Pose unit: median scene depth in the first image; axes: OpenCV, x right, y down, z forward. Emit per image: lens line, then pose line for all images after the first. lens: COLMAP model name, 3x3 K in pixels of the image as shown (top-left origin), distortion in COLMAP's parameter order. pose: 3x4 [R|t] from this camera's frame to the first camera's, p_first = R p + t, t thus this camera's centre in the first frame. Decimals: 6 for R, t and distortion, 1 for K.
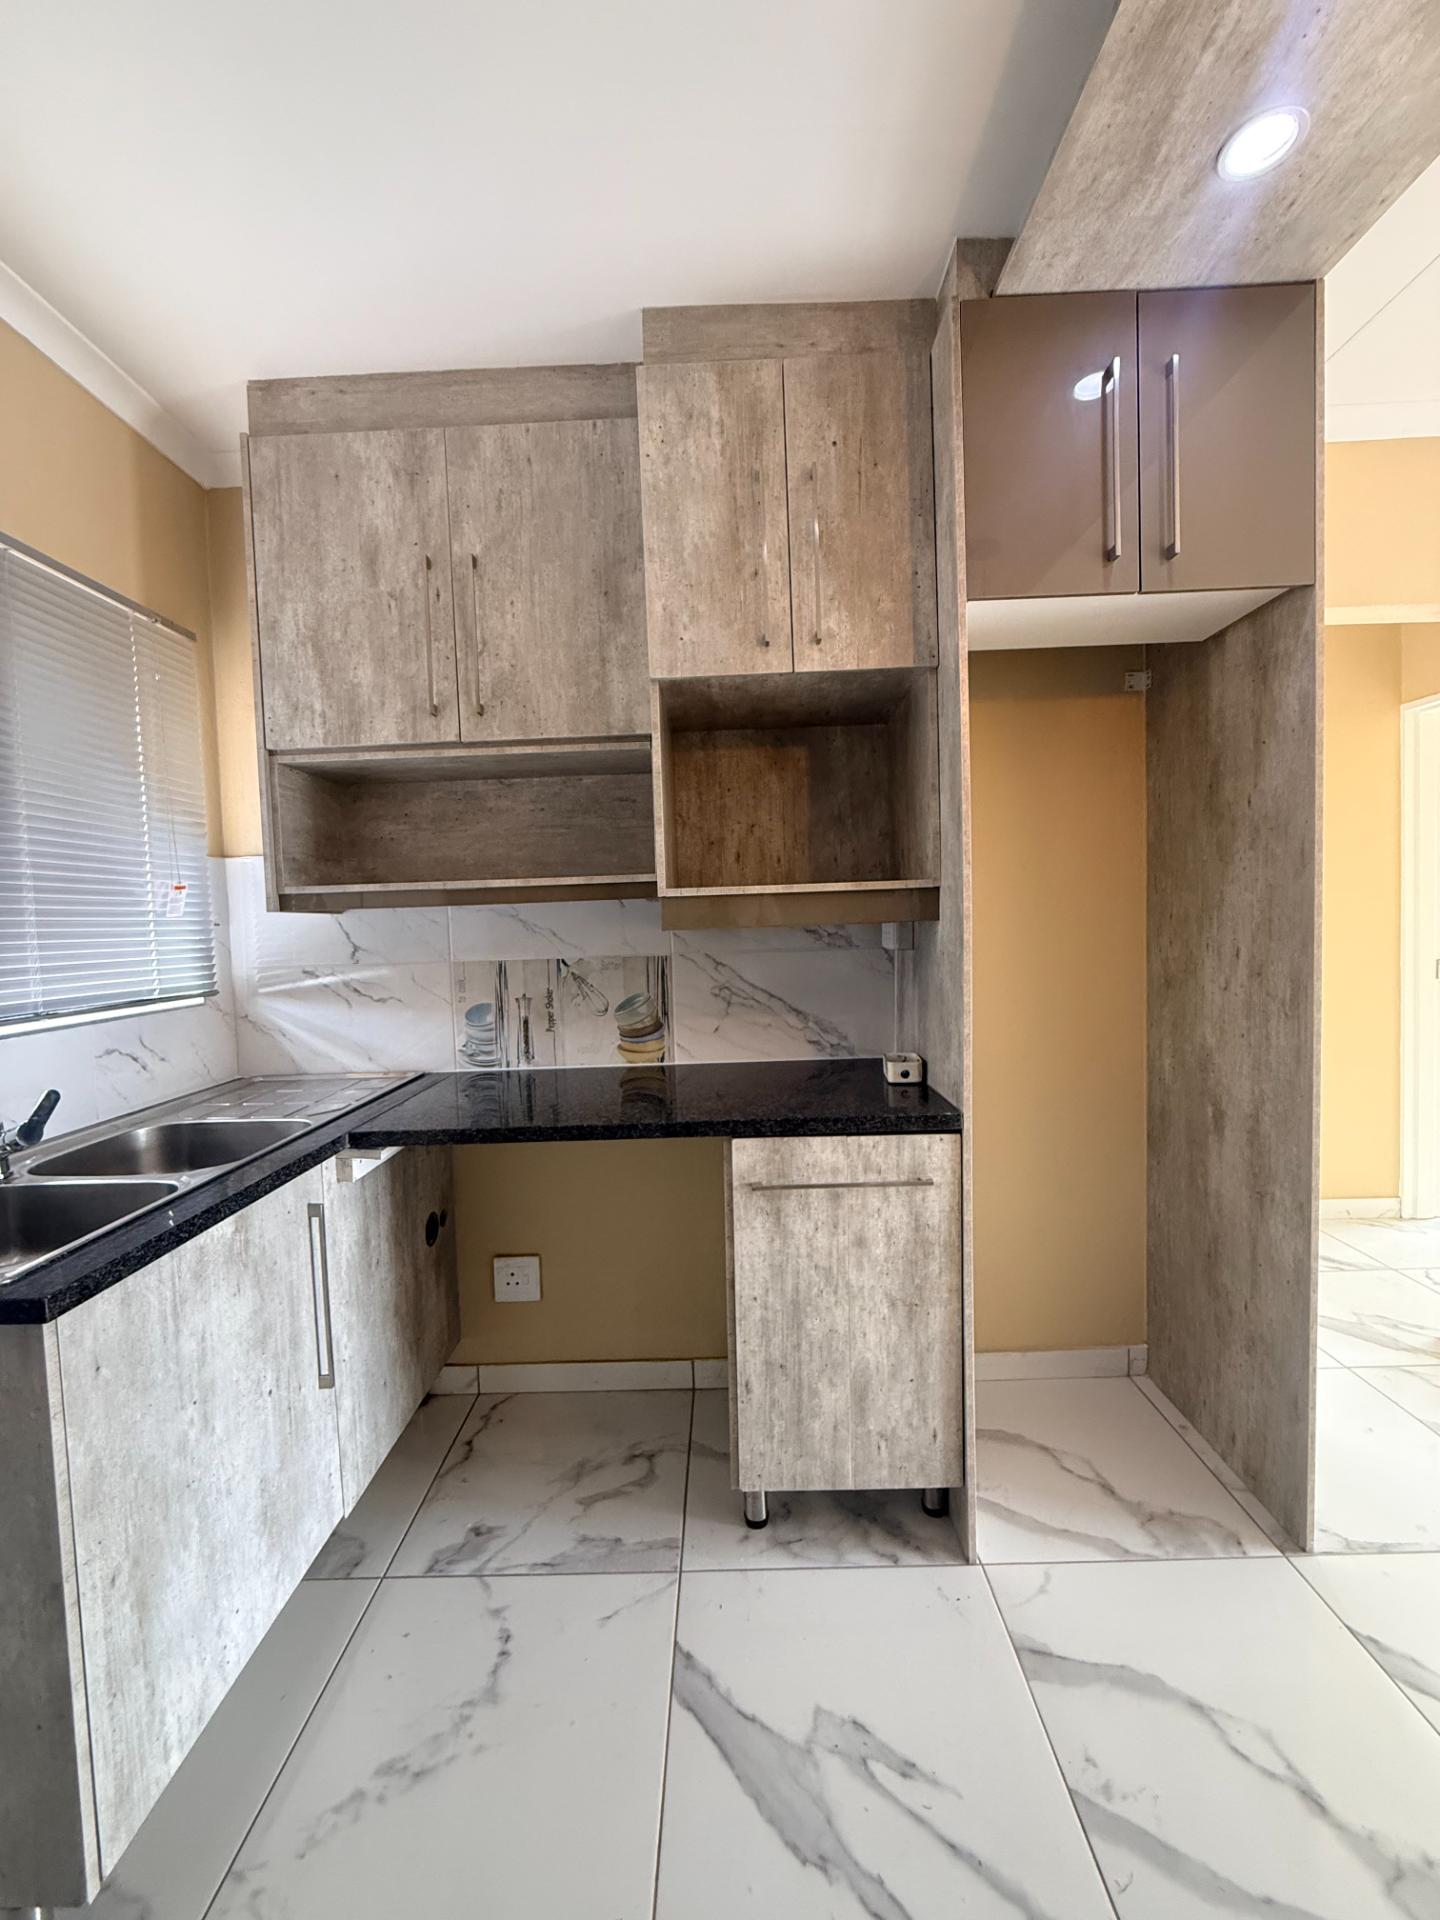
lens RADIAL K [[763.0, 0, 722.0], [0, 763.0, 954.0], [0, 0, 1]] dist [-0.000853, 0.000259]
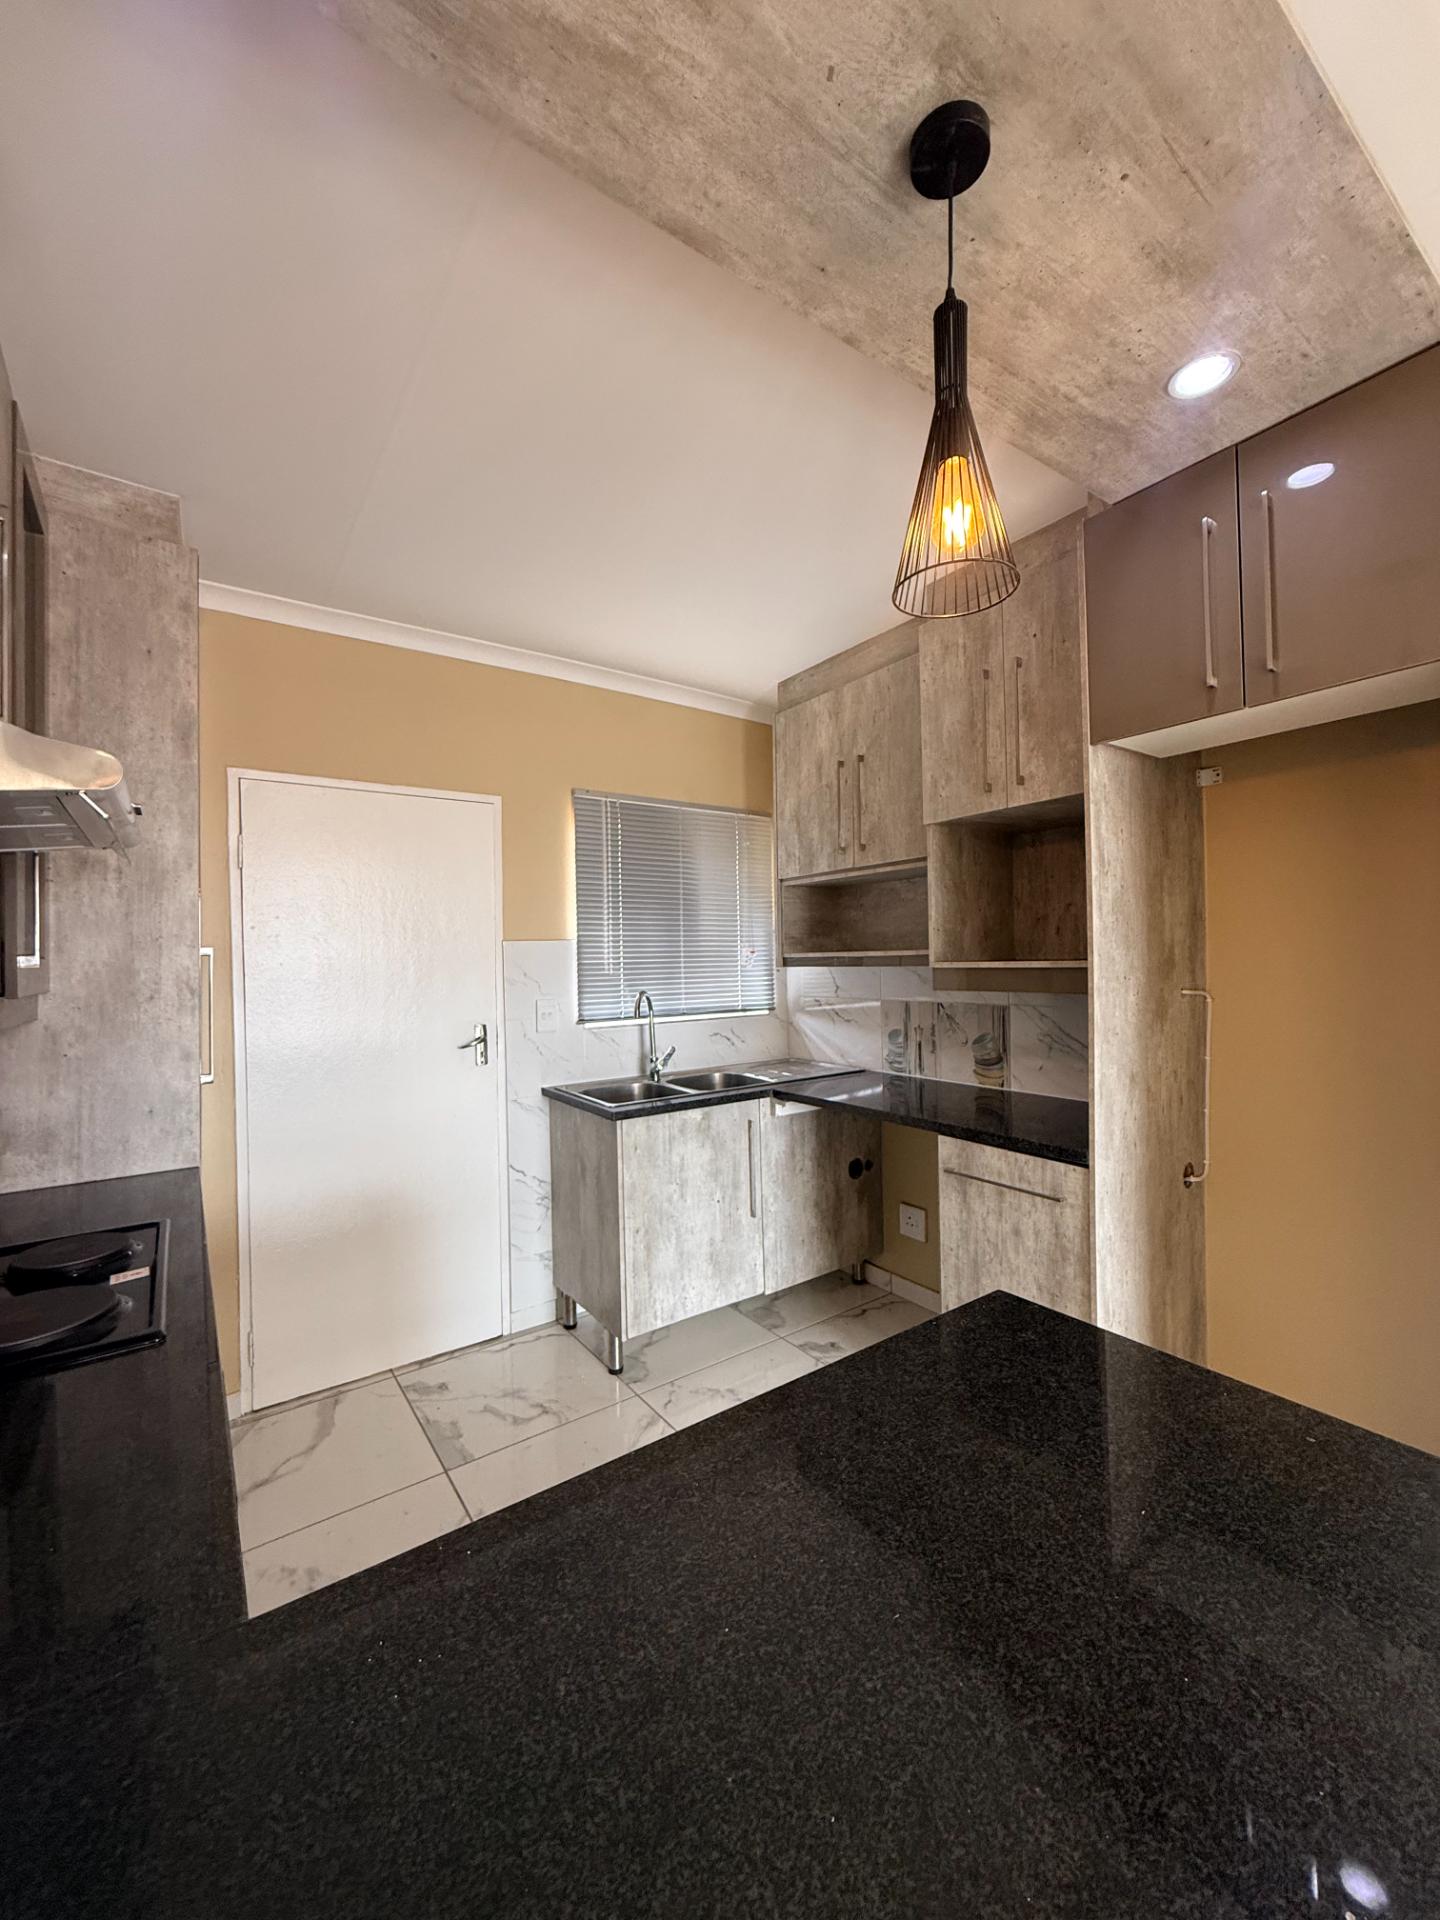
lens RADIAL K [[763.0, 0, 722.0], [0, 763.0, 954.0], [0, 0, 1]] dist [-0.000853, 0.000259]
pose [[0.590550, 0.017262, -0.806817, 0.908152], [-0.036522, 0.999318, -0.005353, -0.081325], [0.806175, 0.032628, 0.590778, -0.216193]]
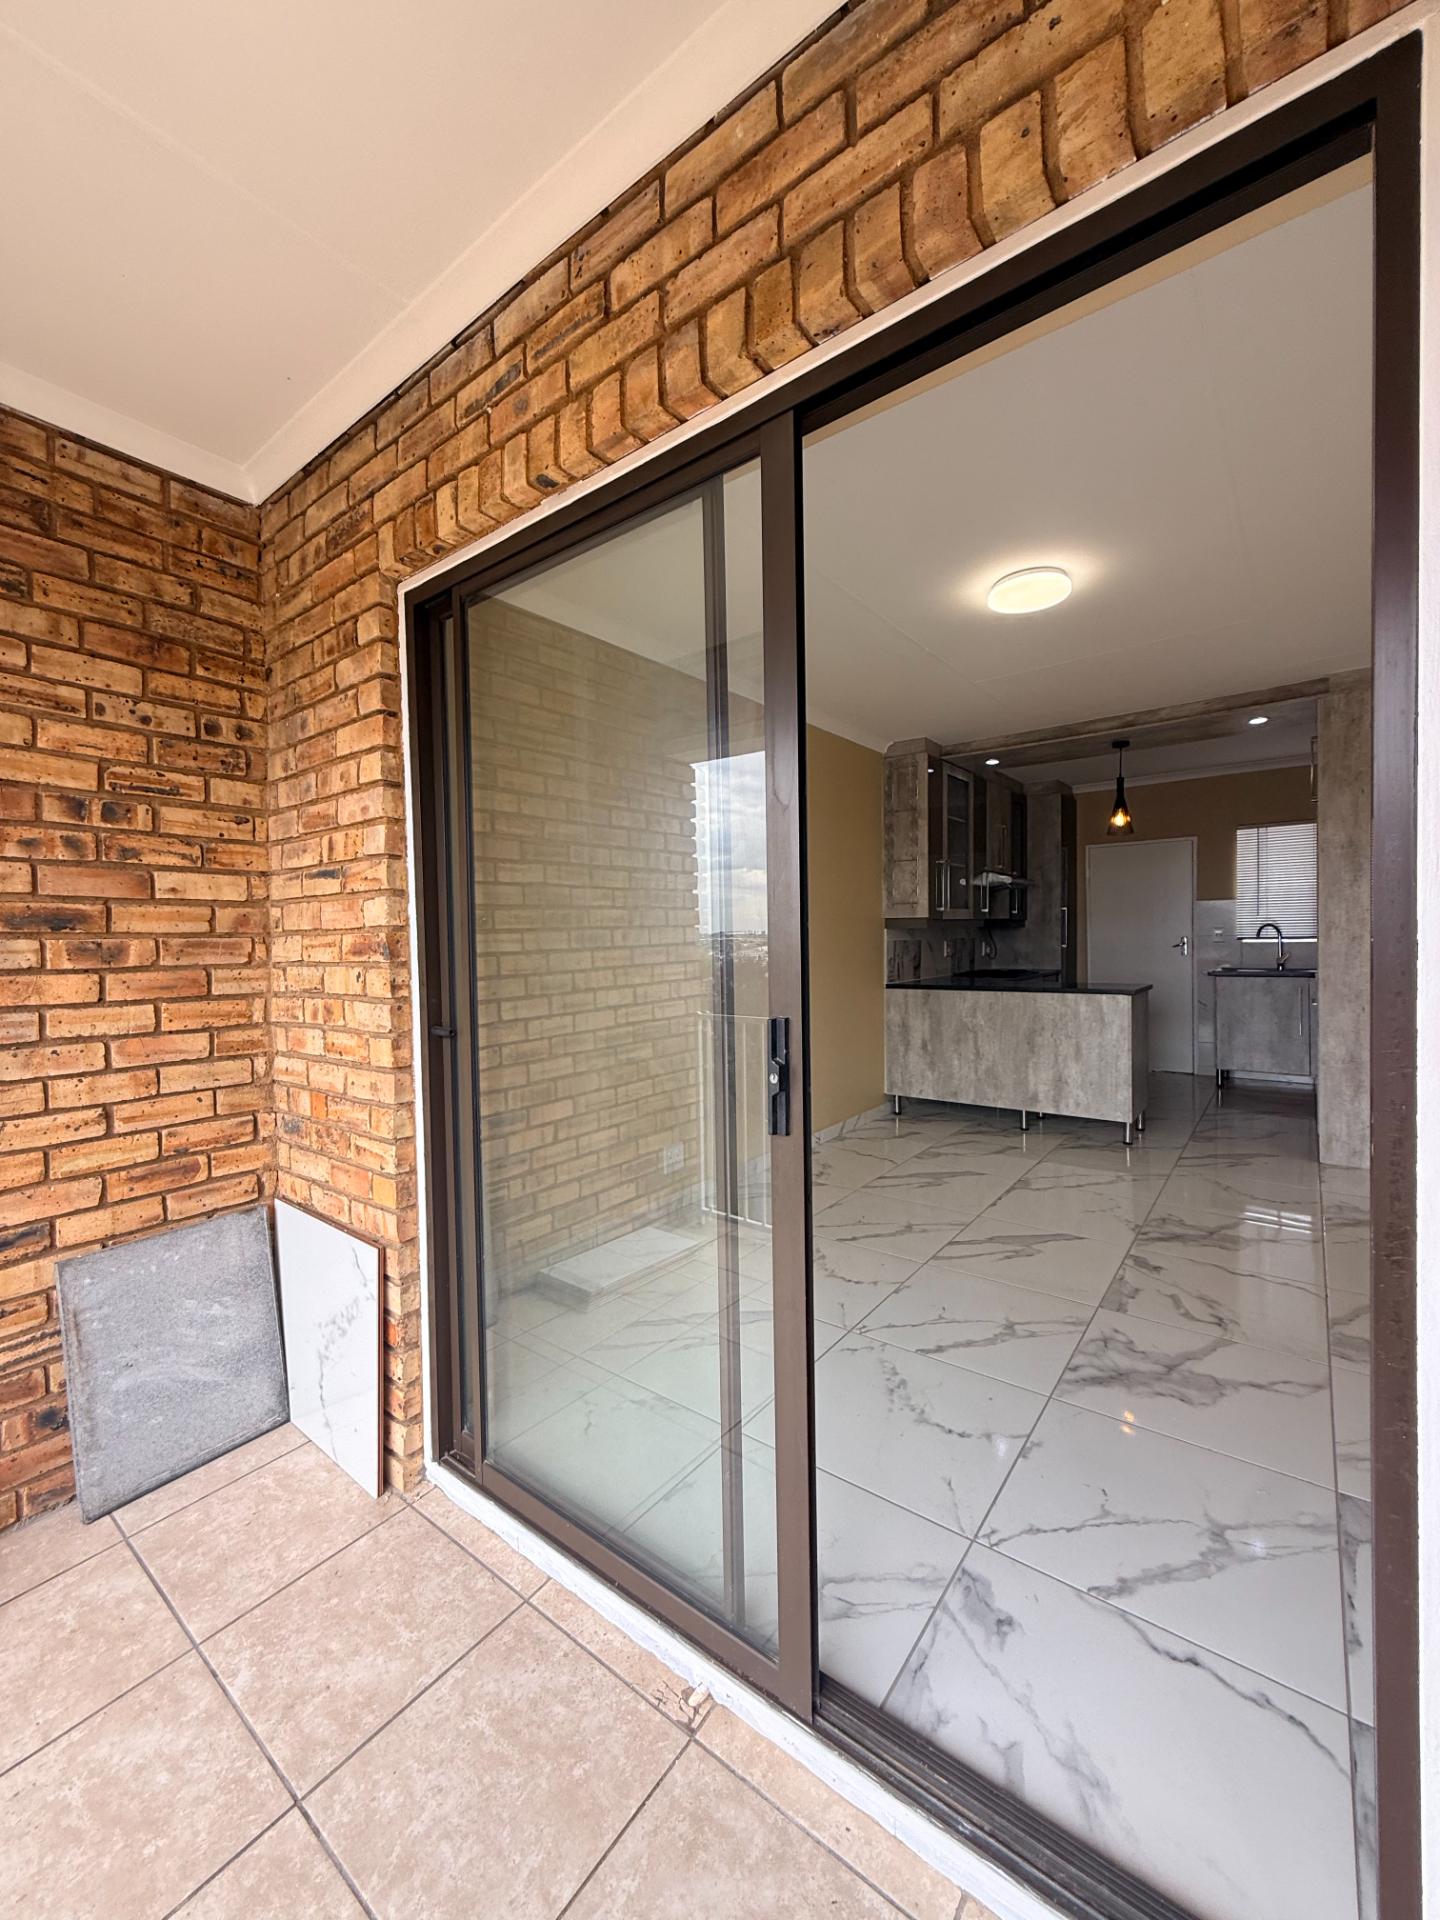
lens RADIAL K [[763.0, 0, 722.0], [0, 763.0, 954.0], [0, 0, 1]] dist [-0.000853, 0.000259]
pose [[-0.598370, 0.064457, -0.798623, 3.963121], [0.003547, 0.996962, 0.077808, -0.147506], [0.801212, 0.043725, -0.596781, 0.858578]]
